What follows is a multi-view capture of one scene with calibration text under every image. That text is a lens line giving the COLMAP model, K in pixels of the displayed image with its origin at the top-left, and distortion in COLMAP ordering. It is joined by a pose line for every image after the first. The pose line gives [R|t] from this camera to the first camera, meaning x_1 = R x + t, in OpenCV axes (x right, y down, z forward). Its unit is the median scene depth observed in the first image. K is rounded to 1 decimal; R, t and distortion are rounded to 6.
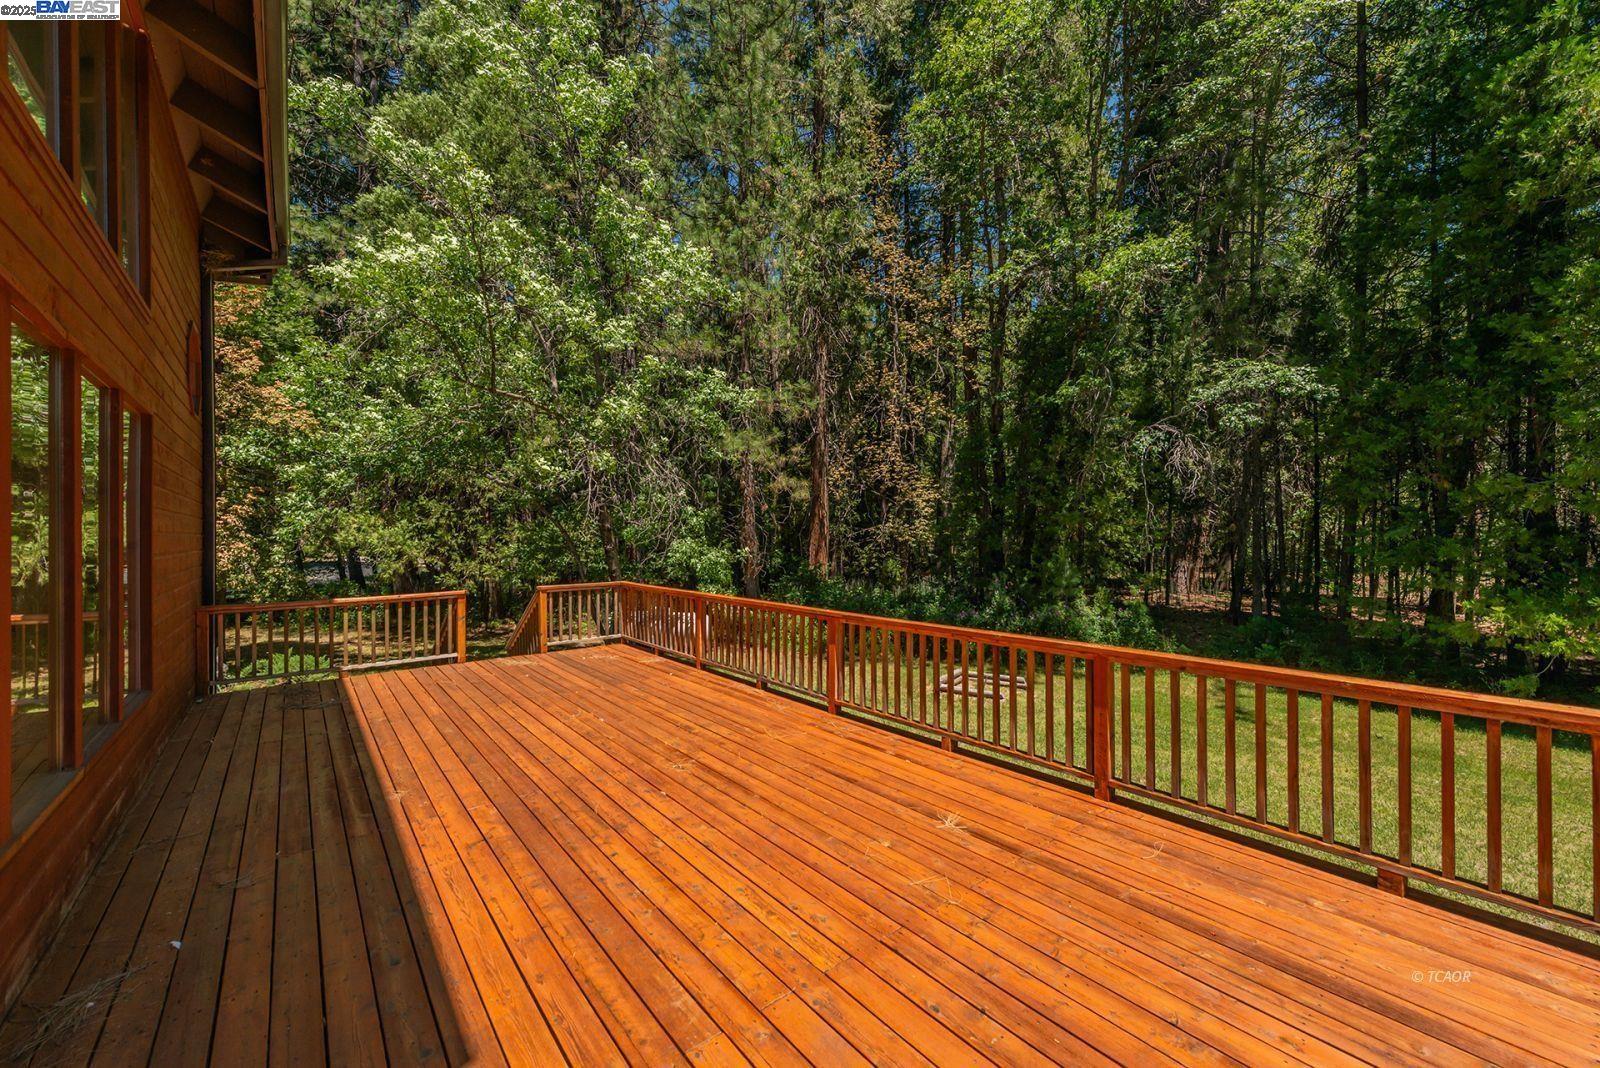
lens RADIAL K [[641.2, 0, 789.7], [0, 641.2, 533.2], [0, 0, 1]] dist [0.015117, -0.004082]
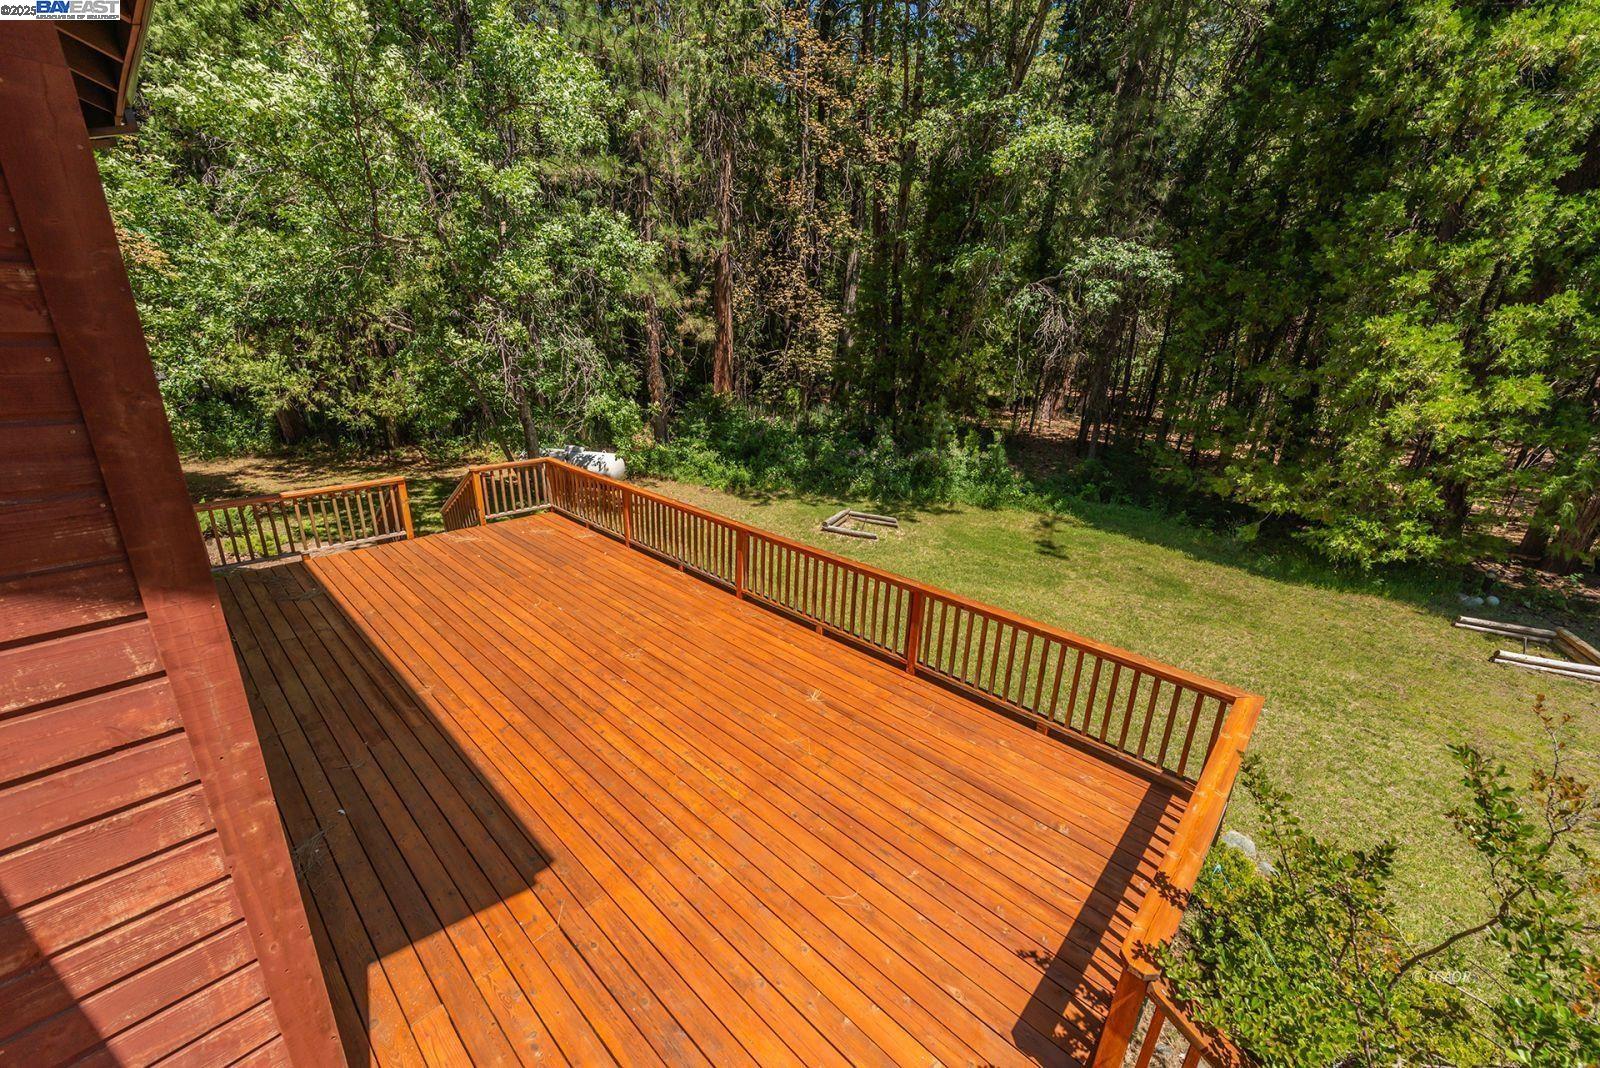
lens RADIAL K [[641.2, 0, 789.5], [0, 641.2, 530.6], [0, 0, 1]] dist [0.015117, -0.004082]
pose [[0.988522, -0.014954, 0.150336, -0.012317], [-0.034138, 0.947244, 0.318689, -0.118840], [-0.147171, -0.320163, 0.935861, -0.093055]]
